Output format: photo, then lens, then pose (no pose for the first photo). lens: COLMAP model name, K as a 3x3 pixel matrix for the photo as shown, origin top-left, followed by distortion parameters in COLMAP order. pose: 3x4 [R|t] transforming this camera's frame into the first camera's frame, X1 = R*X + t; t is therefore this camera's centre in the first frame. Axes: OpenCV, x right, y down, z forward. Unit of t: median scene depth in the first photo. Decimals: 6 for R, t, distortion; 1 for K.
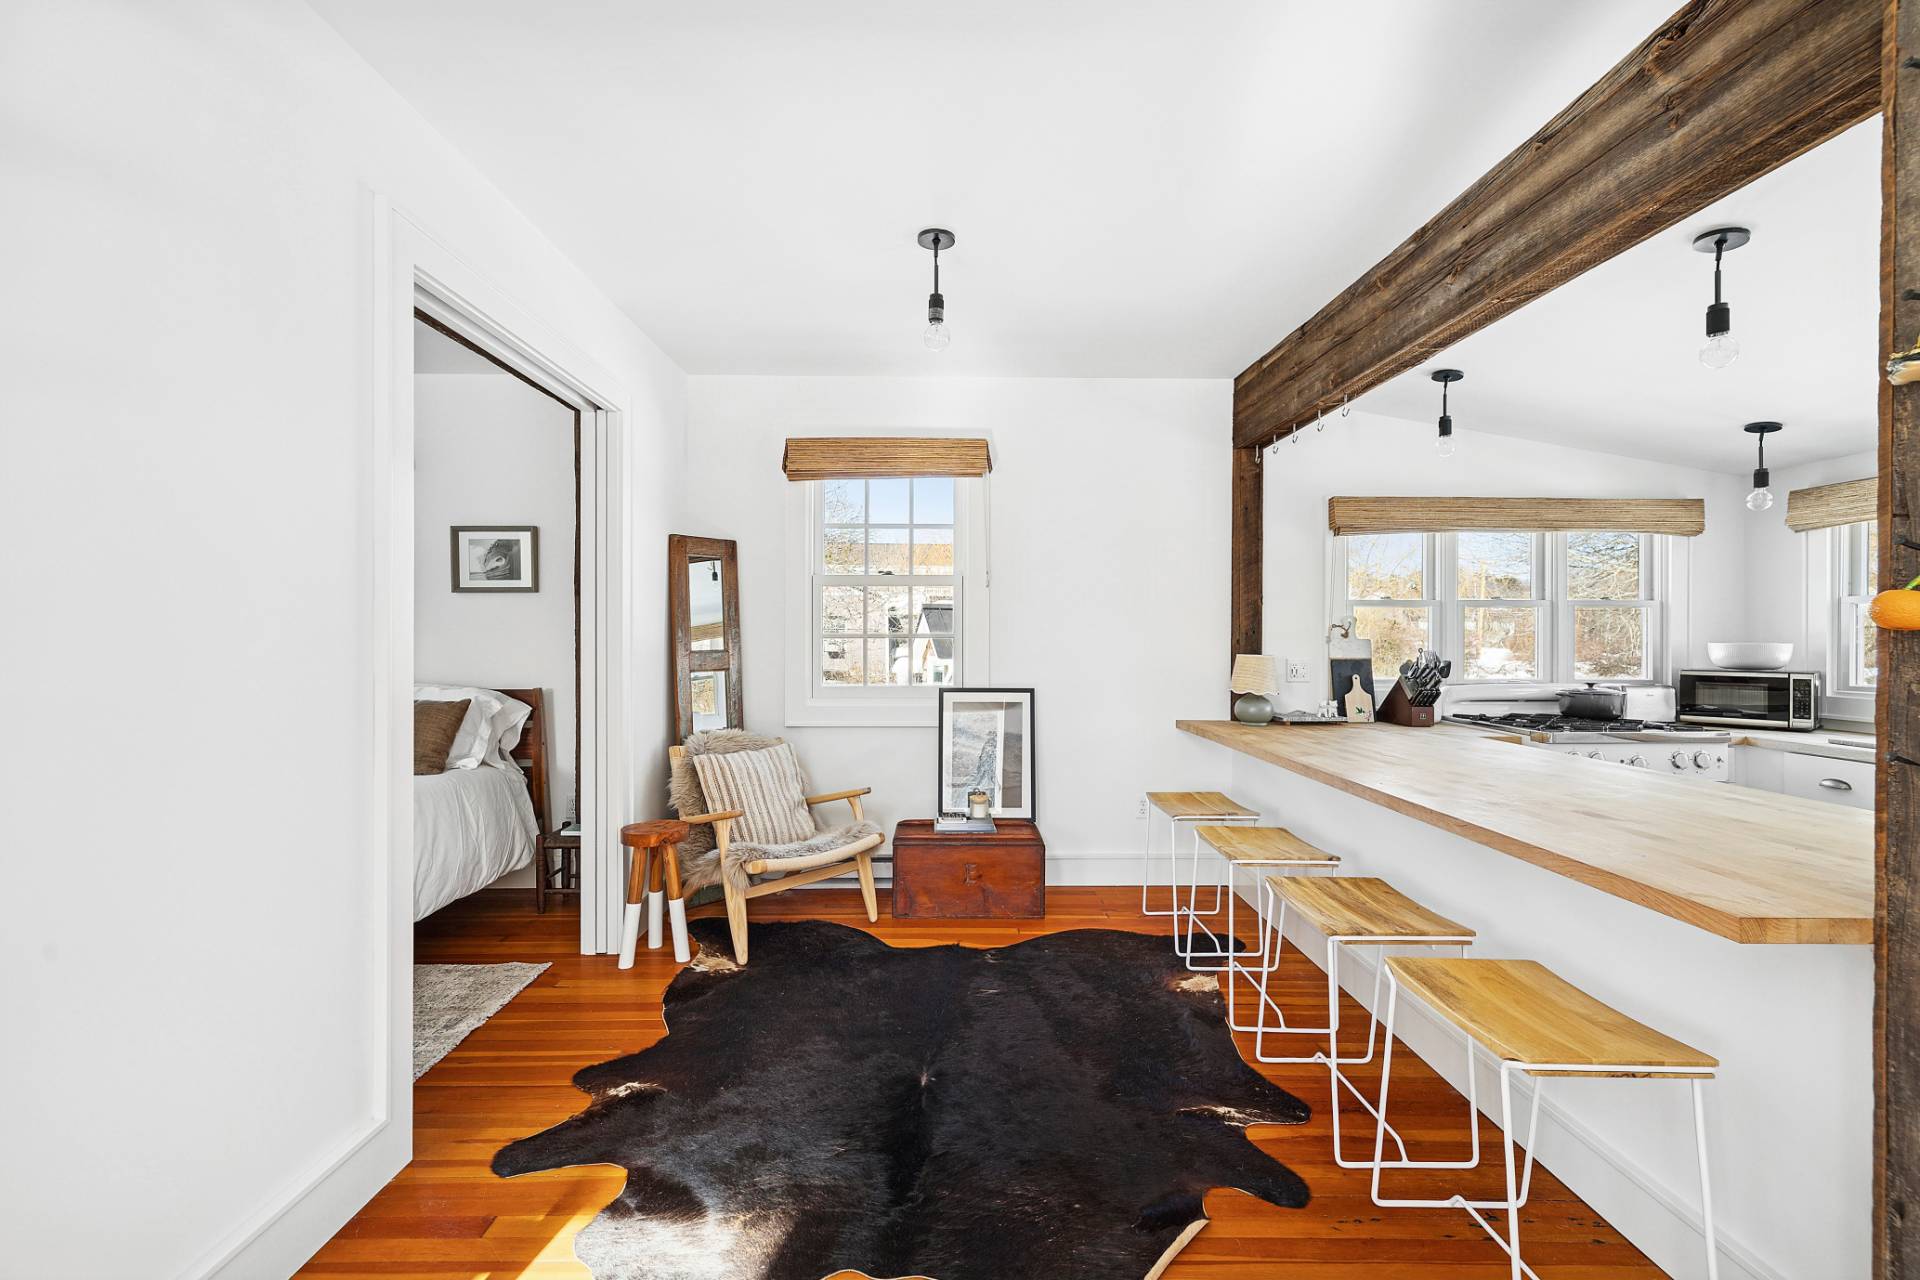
lens RADIAL K [[815.0, 0, 961.5], [0, 815.0, 634.4], [0, 0, 1]] dist [-0.001870, -0.000302]
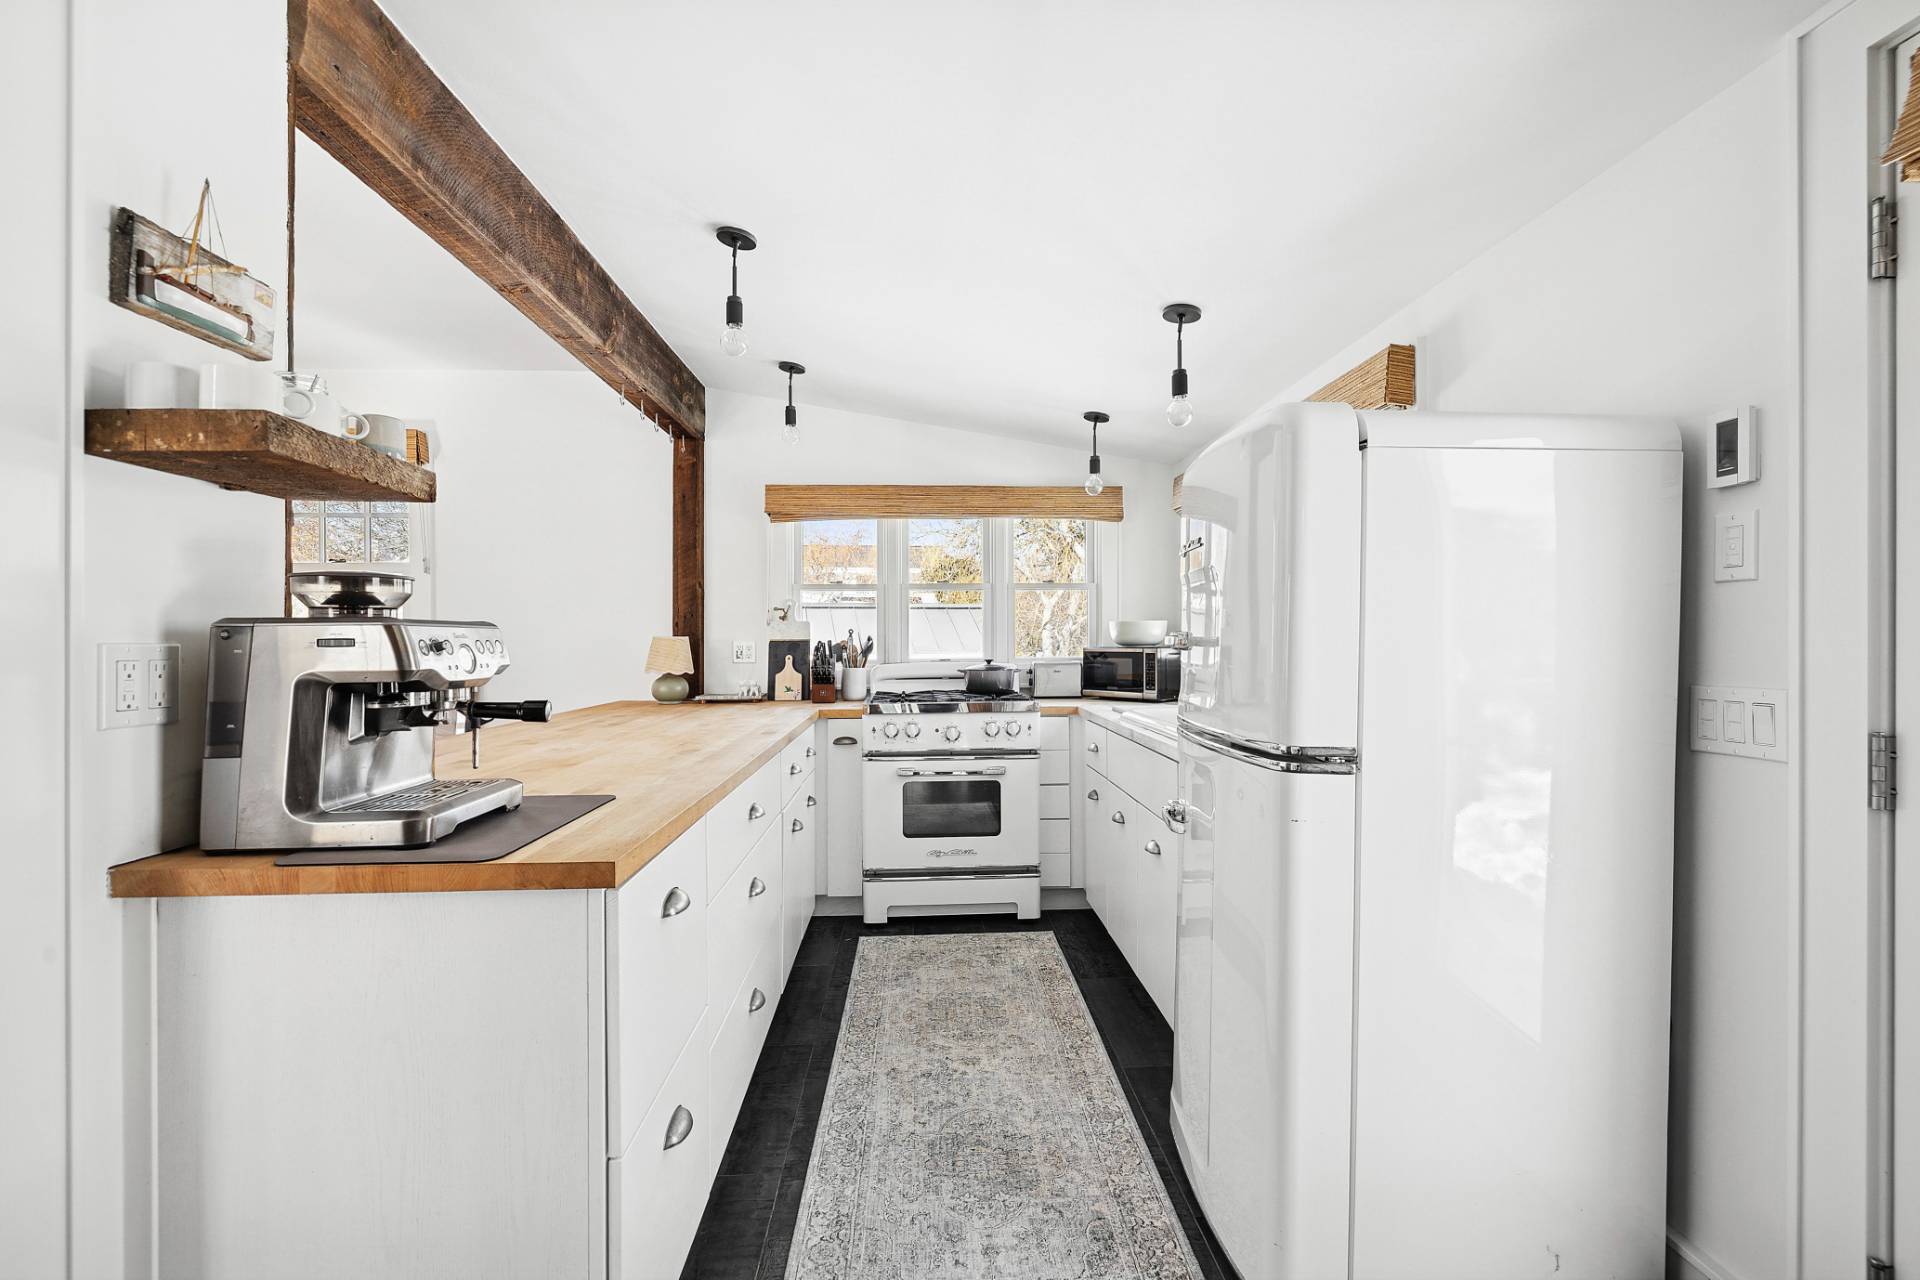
lens RADIAL K [[815.0, 0, 961.5], [0, 815.0, 634.4], [0, 0, 1]] dist [-0.001870, -0.000302]
pose [[0.999241, -0.009174, 0.037851, 0.695434], [0.009288, 0.999953, -0.002832, 0.029186], [-0.037823, 0.003182, 0.999279, -0.055433]]
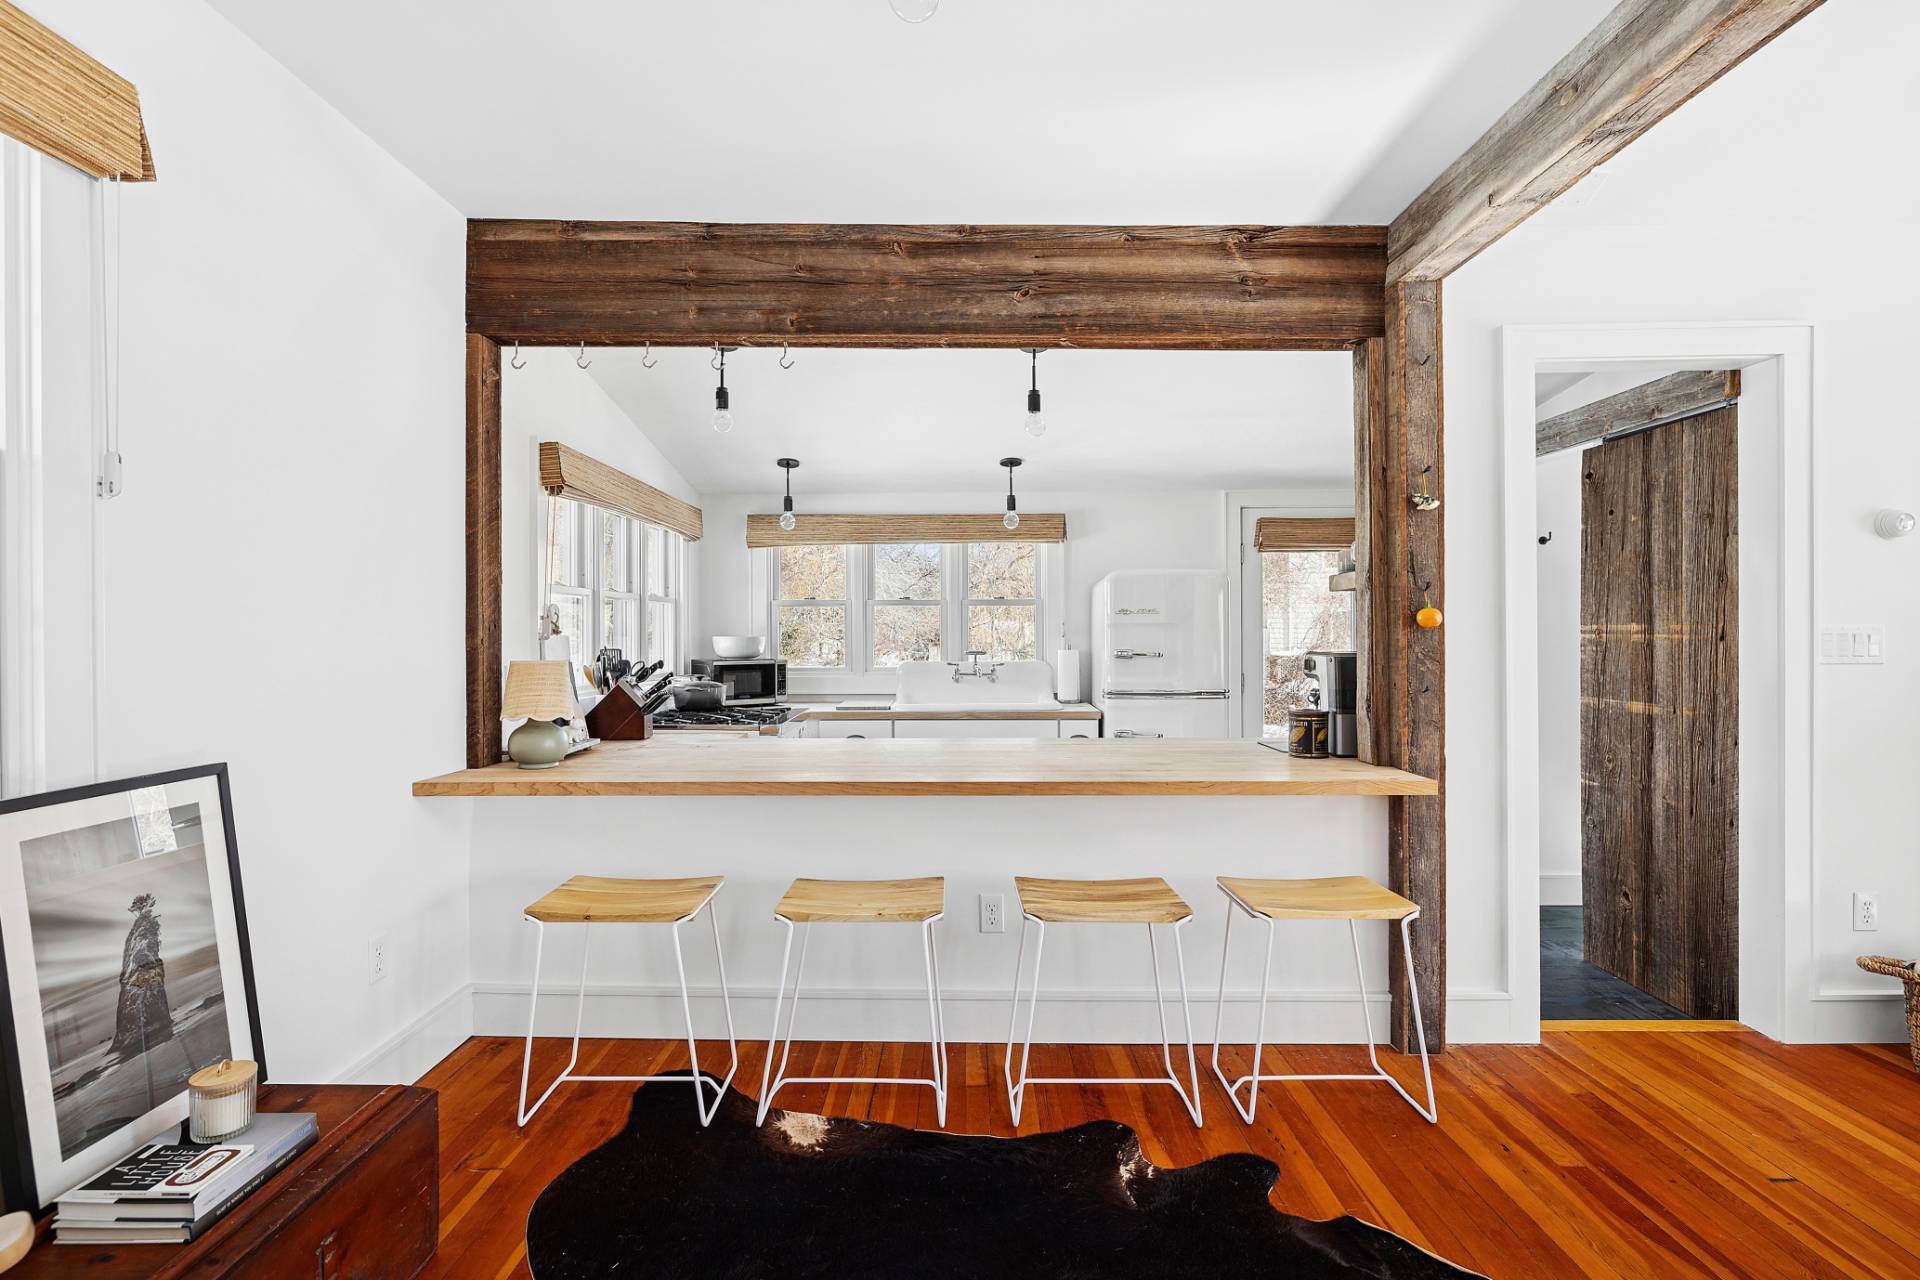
lens RADIAL K [[905.7, 0, 935.6], [0, 905.7, 635.9], [0, 0, 1]] dist [-0.010599, -0.000547]
pose [[0.032074, -0.009243, 0.999443, -0.364654], [0.000291, 0.999957, 0.009239, -0.001519], [-0.999485, -0.000006, 0.032076, 0.659560]]
